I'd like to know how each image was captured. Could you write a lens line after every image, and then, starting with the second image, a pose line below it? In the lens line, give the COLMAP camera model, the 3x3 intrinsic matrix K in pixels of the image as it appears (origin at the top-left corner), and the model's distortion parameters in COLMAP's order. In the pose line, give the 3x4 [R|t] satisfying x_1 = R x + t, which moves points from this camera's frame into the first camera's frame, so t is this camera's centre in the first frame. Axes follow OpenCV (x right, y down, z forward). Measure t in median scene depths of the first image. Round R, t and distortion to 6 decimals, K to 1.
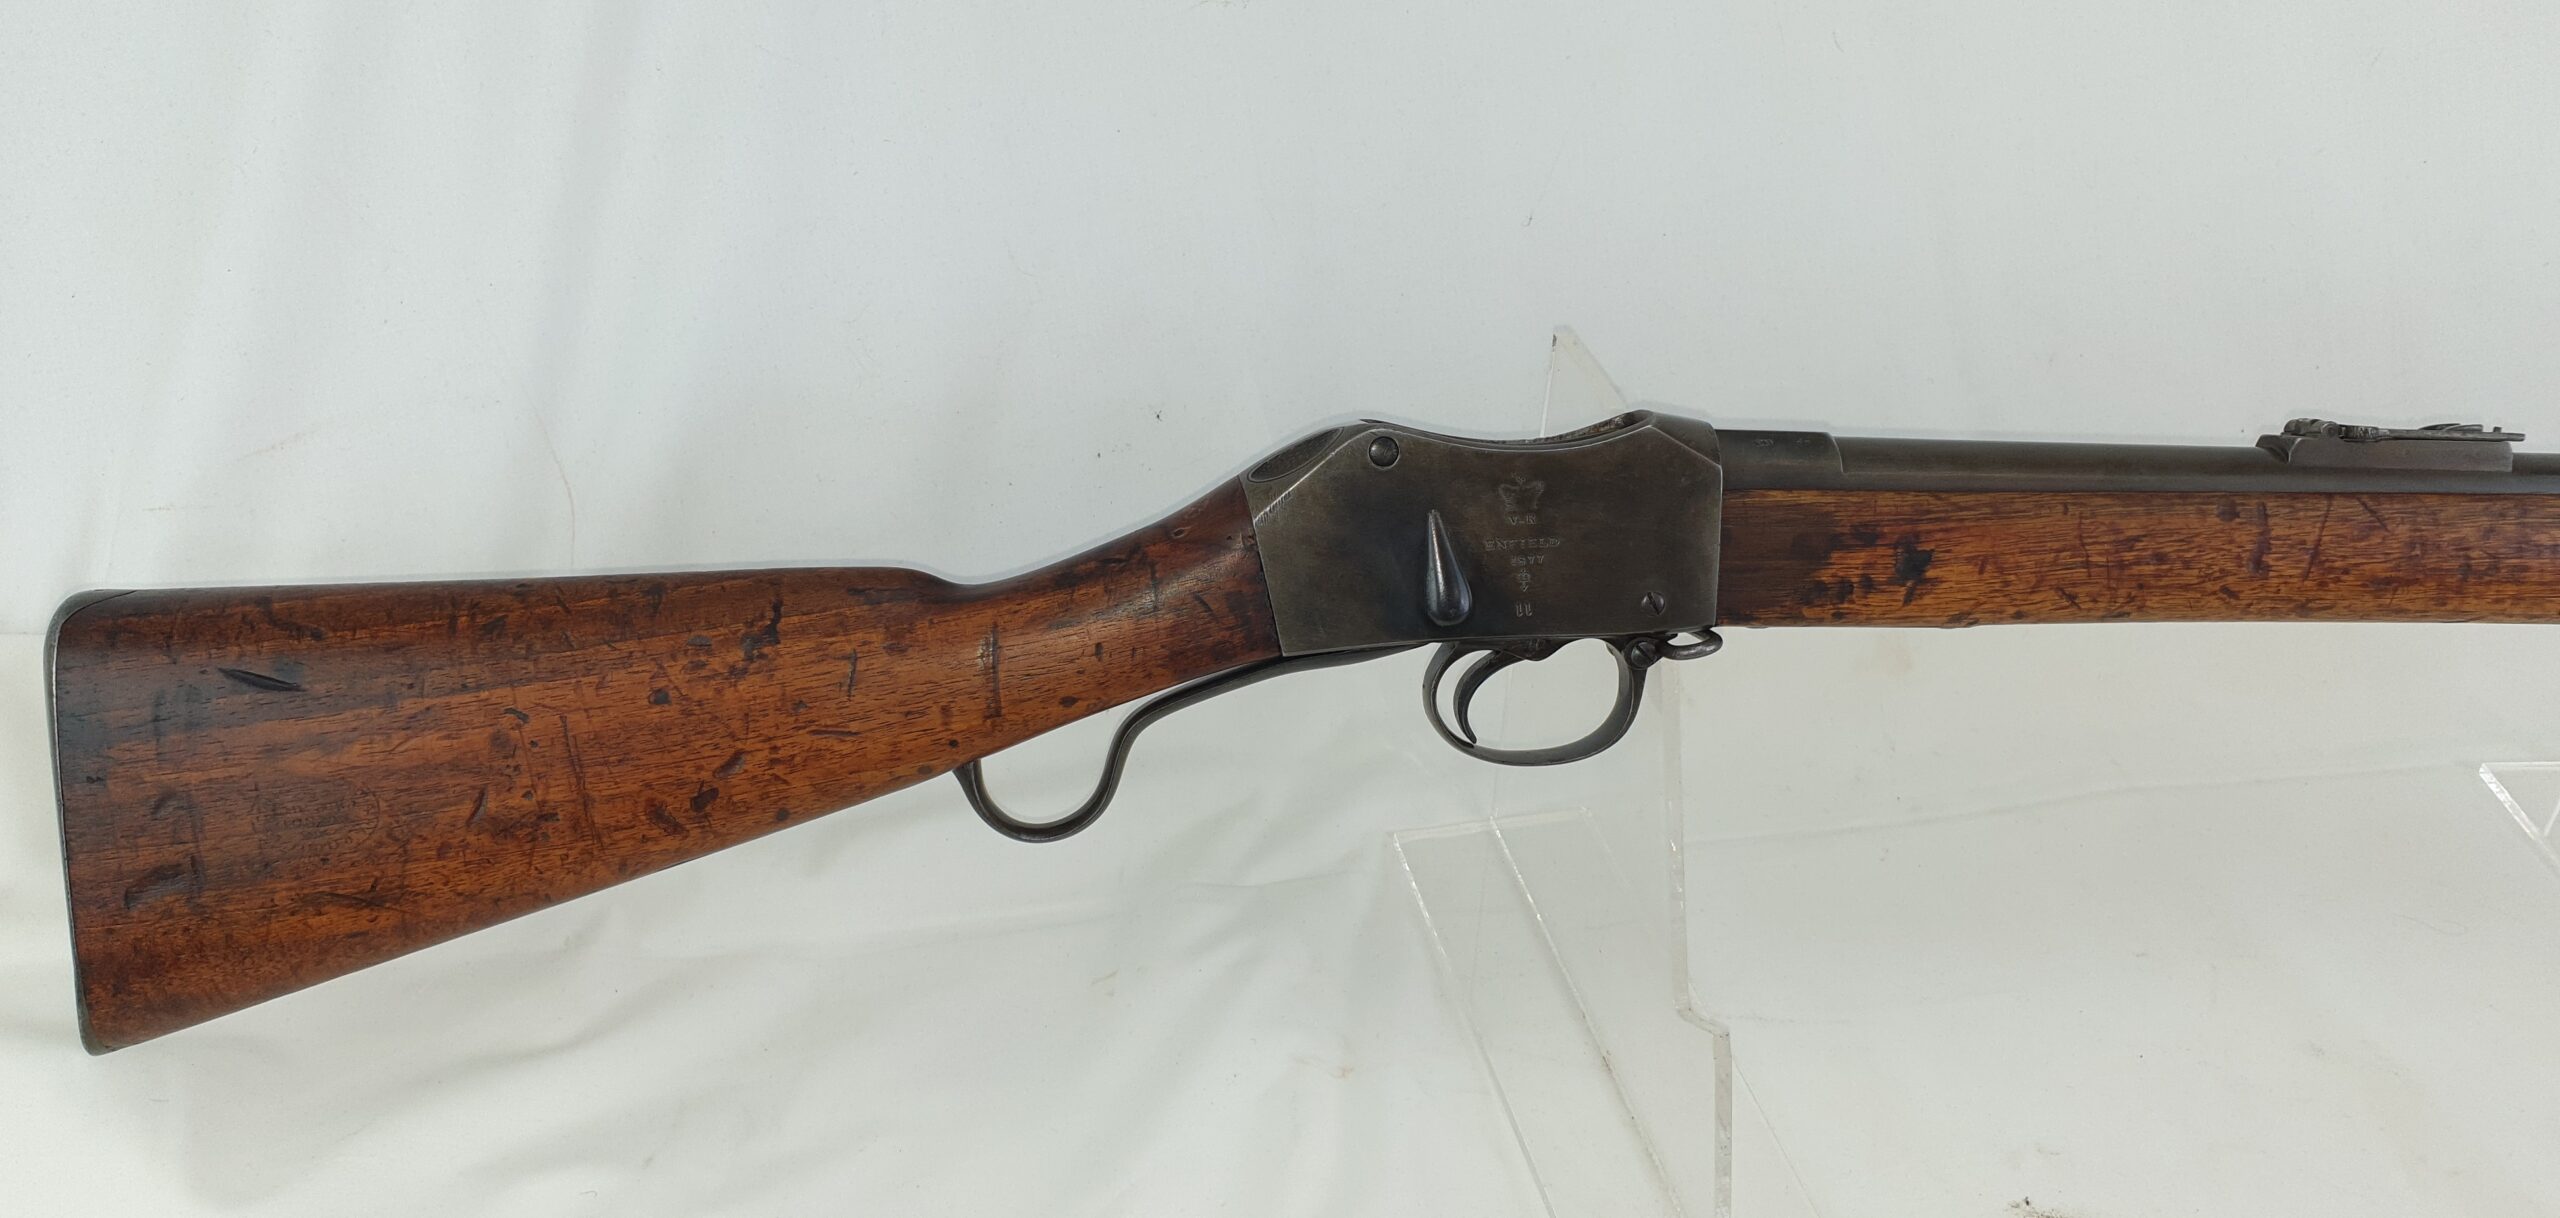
lens RADIAL K [[1860.7, 0, 1280.0], [0, 1860.7, 609.0], [0, 0, 1]] dist [0.037079, -0.001042]
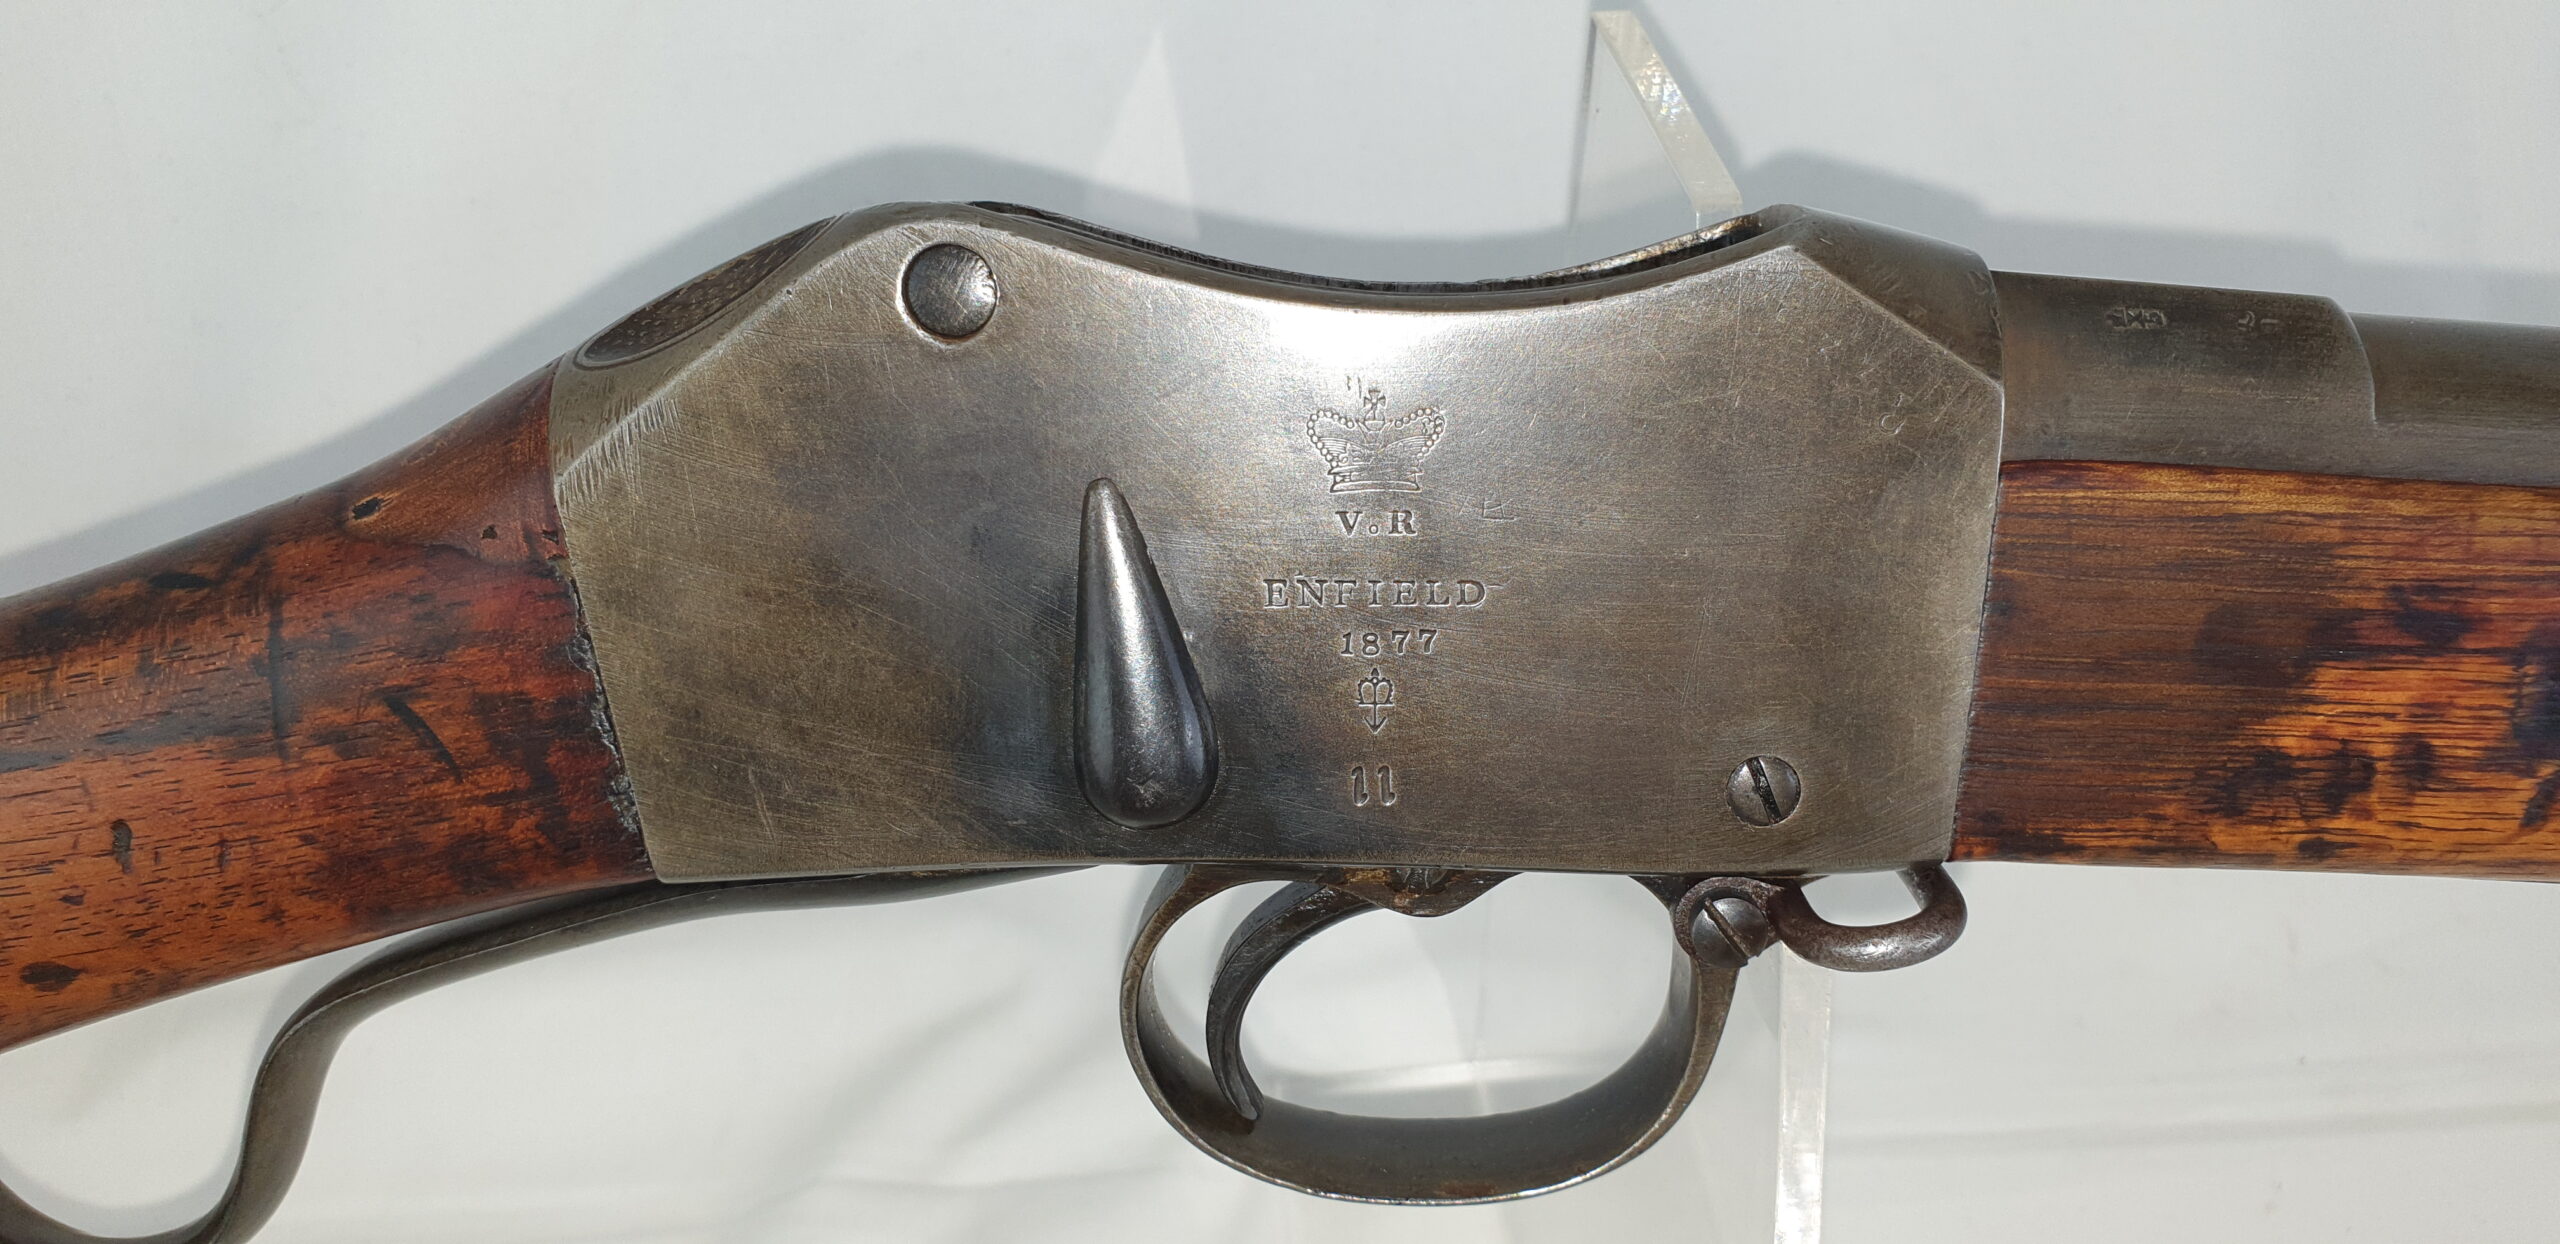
lens RADIAL K [[1914.5, 0, 1278.5], [0, 1914.5, 586.3], [0, 0, 1]] dist [-0.098380, 0.105191]
pose [[0.994564, 0.054103, -0.088973, 0.142454], [-0.048228, 0.996593, 0.066903, -0.057468], [0.092290, -0.062248, 0.993785, 0.657131]]
